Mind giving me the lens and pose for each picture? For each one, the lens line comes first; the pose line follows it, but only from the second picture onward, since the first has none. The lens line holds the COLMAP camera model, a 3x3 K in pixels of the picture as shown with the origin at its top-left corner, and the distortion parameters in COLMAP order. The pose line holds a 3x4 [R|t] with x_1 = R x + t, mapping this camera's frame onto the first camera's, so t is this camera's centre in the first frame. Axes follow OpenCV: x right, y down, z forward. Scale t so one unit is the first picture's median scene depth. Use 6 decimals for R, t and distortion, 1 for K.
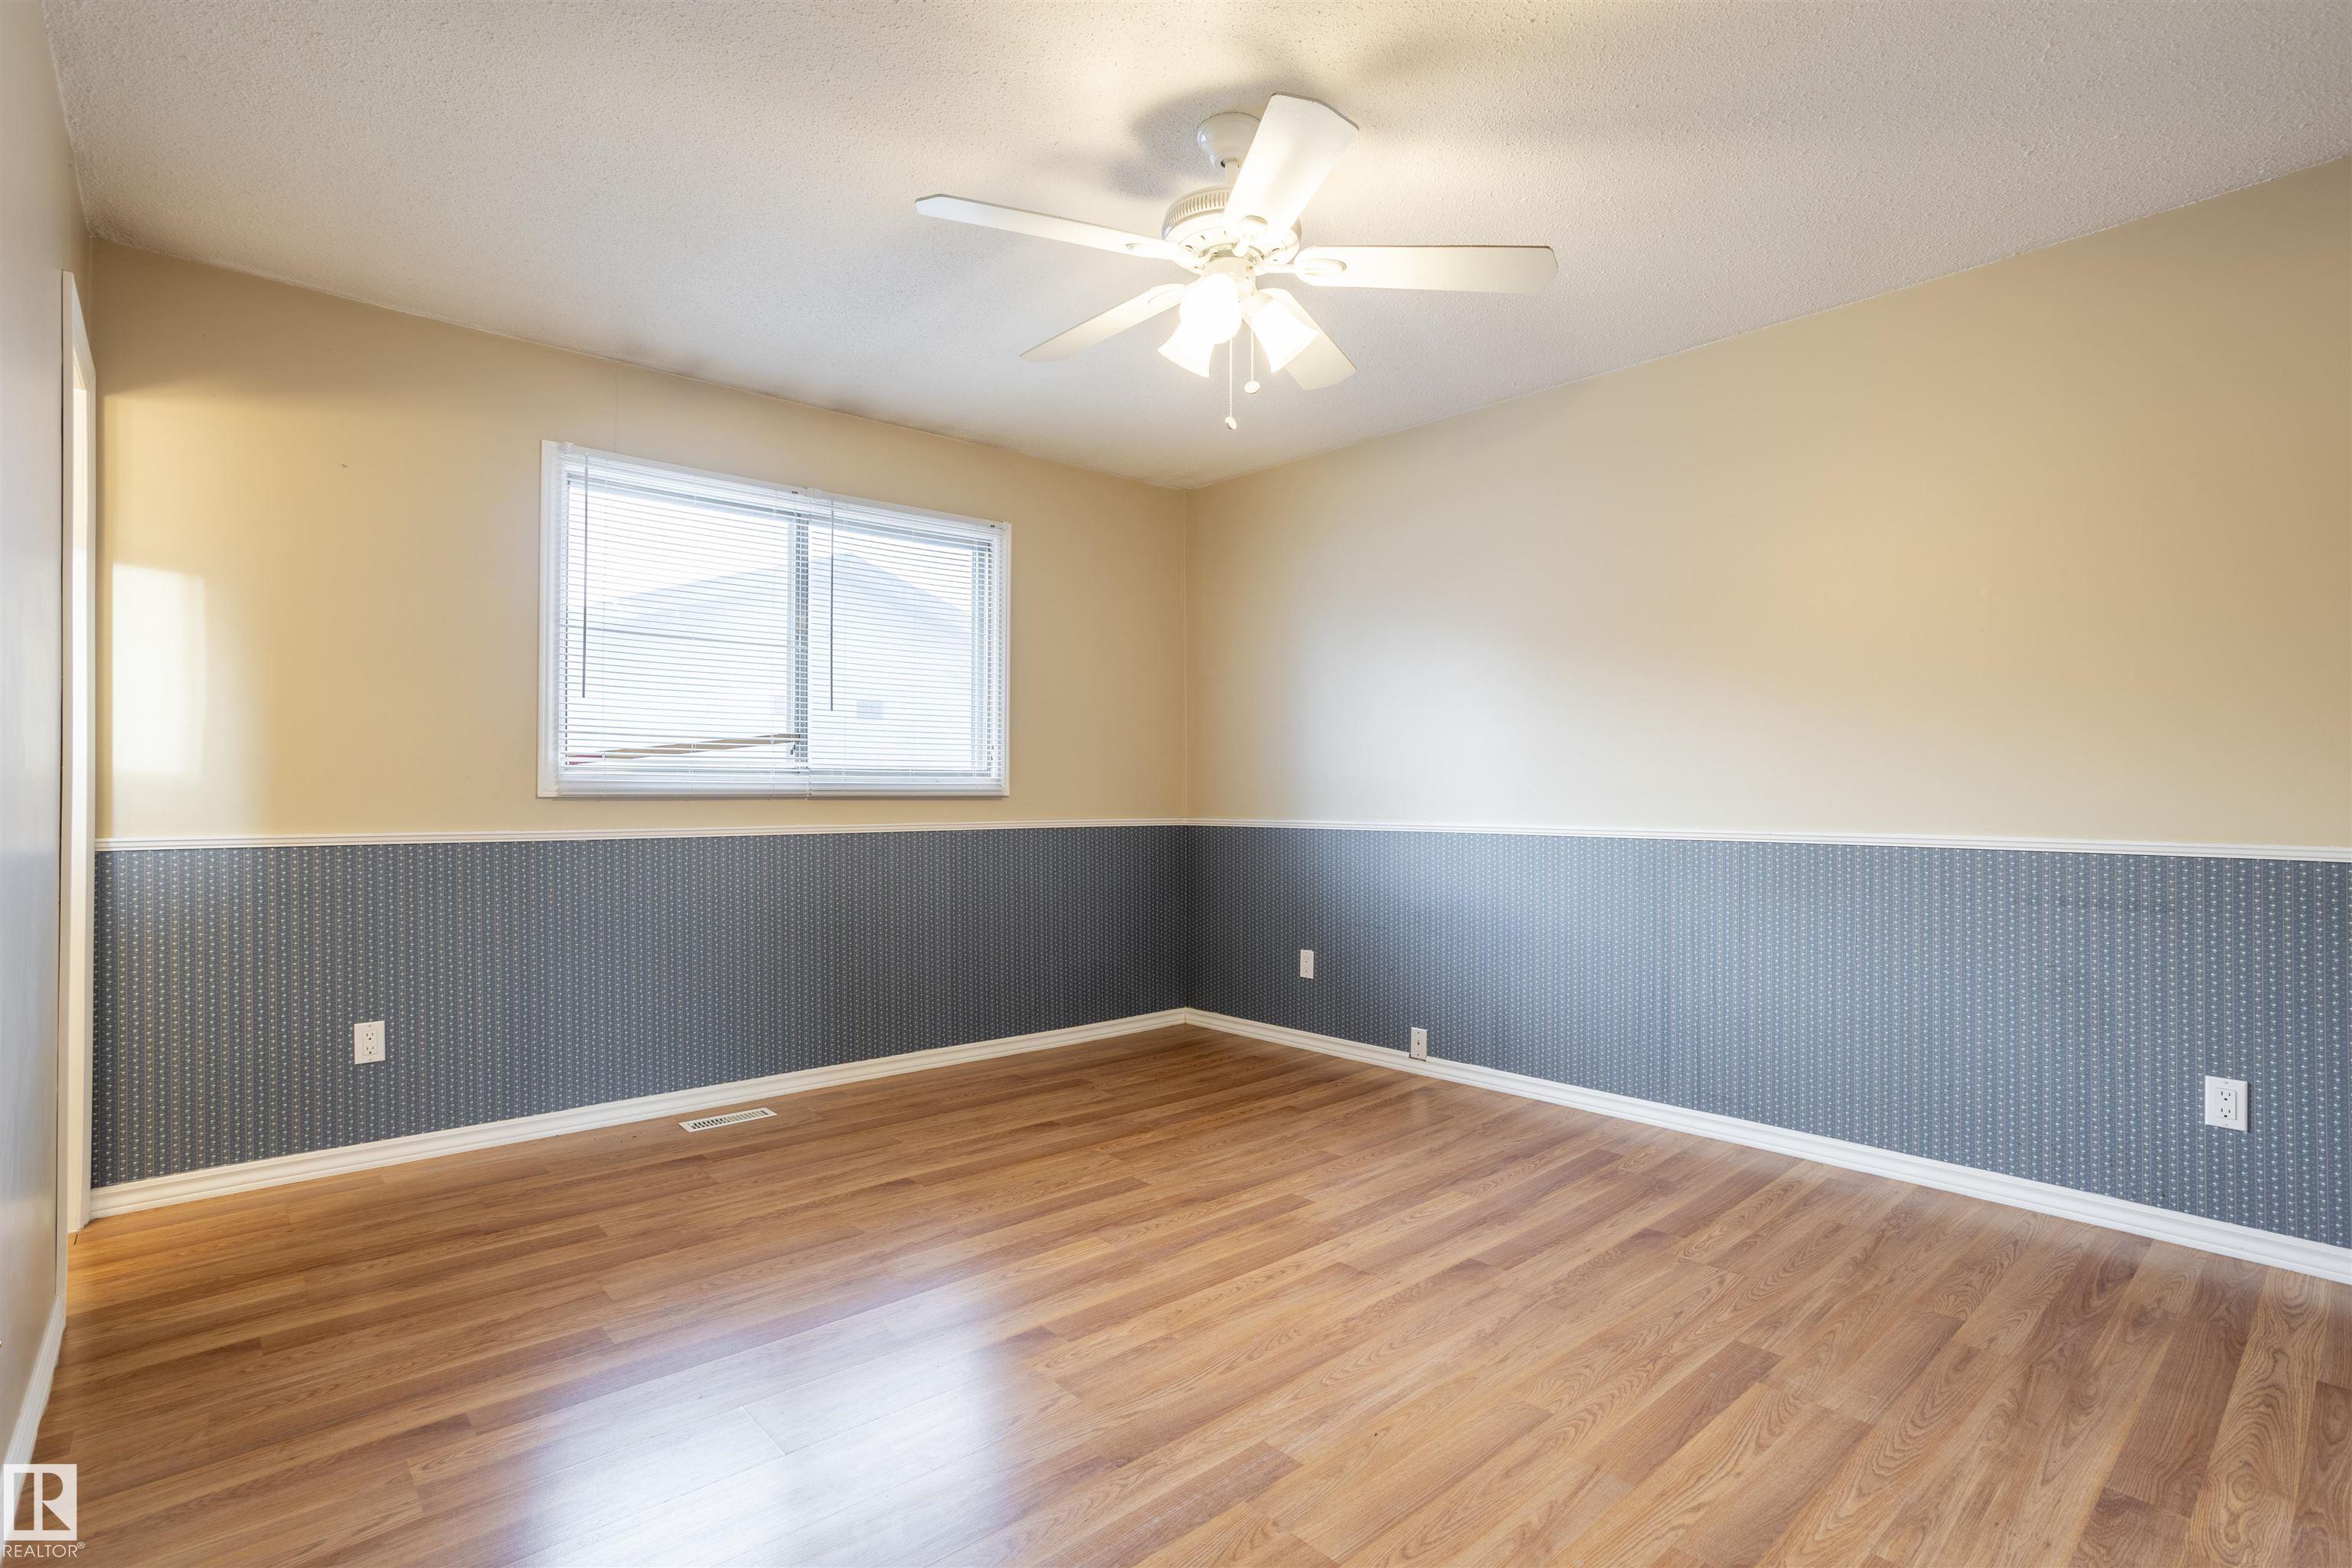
lens RADIAL K [[1146.3, 0, 1184.4], [0, 1146.3, 792.6], [0, 0, 1]] dist [-0.058069, 0.045078]
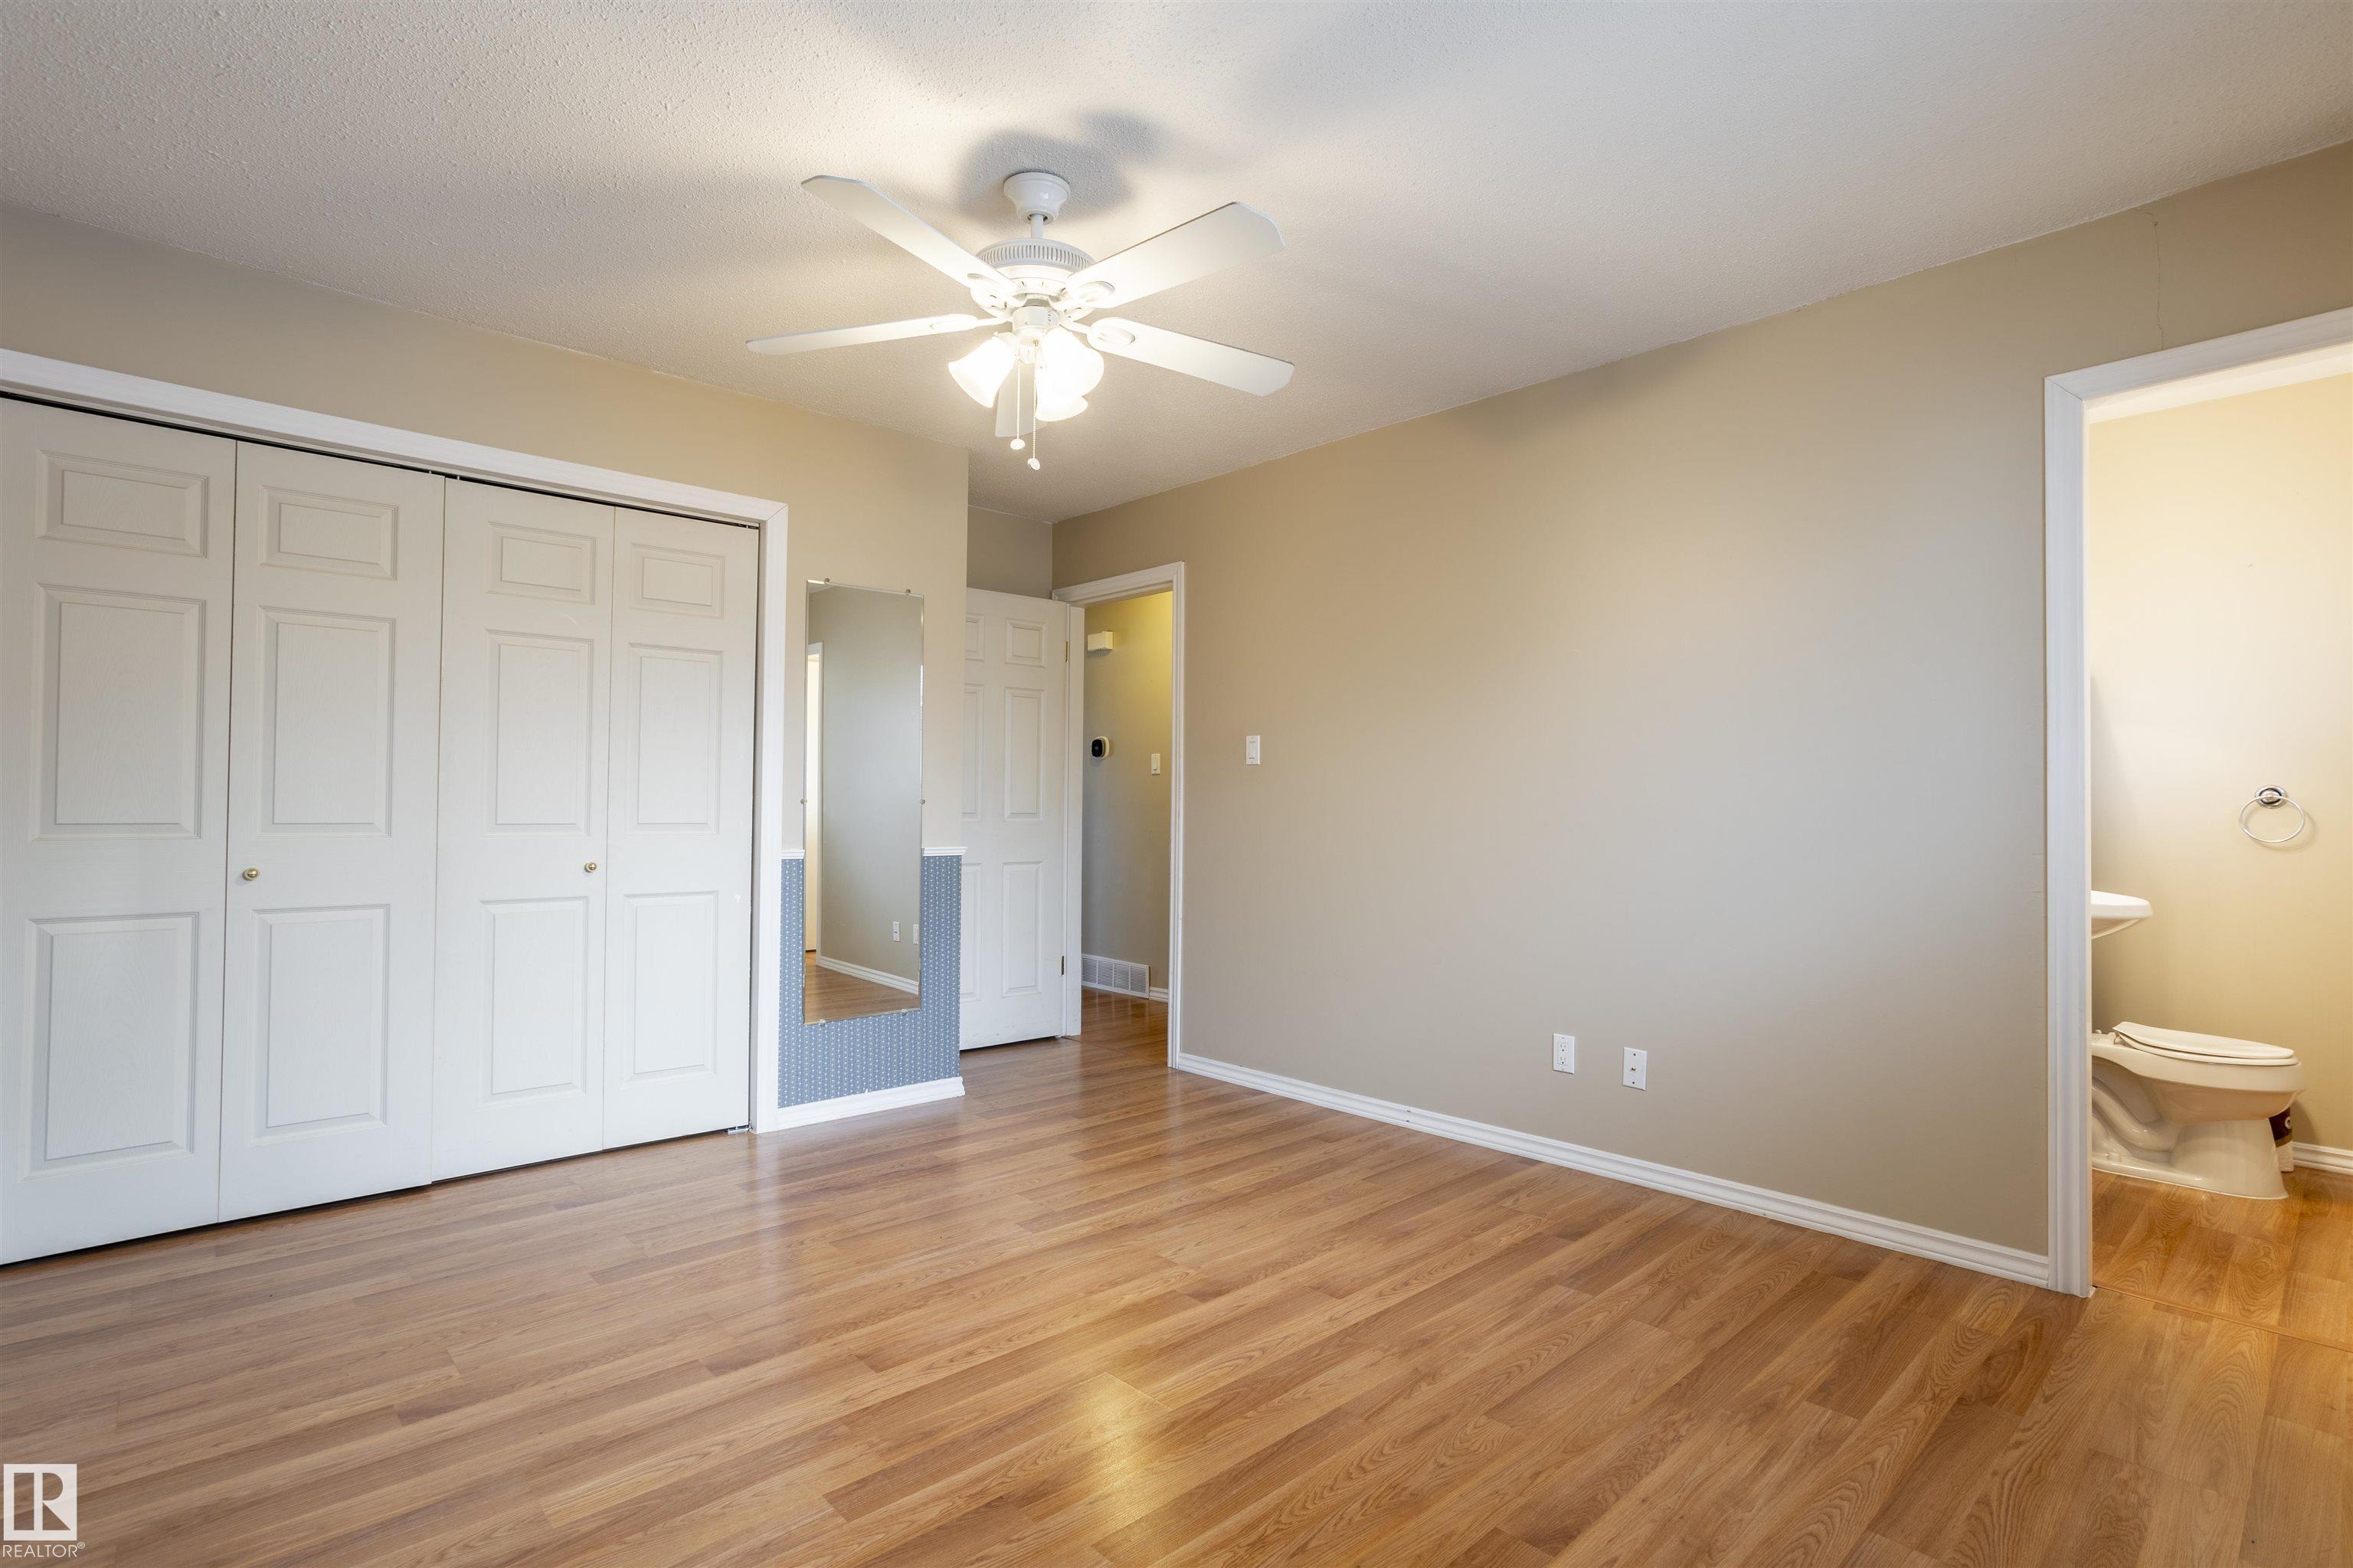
lens RADIAL K [[1146.8, 0, 1184.9], [0, 1146.8, 792.6], [0, 0, 1]] dist [-0.058069, 0.045078]
pose [[-0.999705, -0.008338, -0.022799, -0.070175], [-0.007956, 0.999828, -0.016770, -0.006340], [0.022935, -0.016584, -0.999599, 1.866581]]
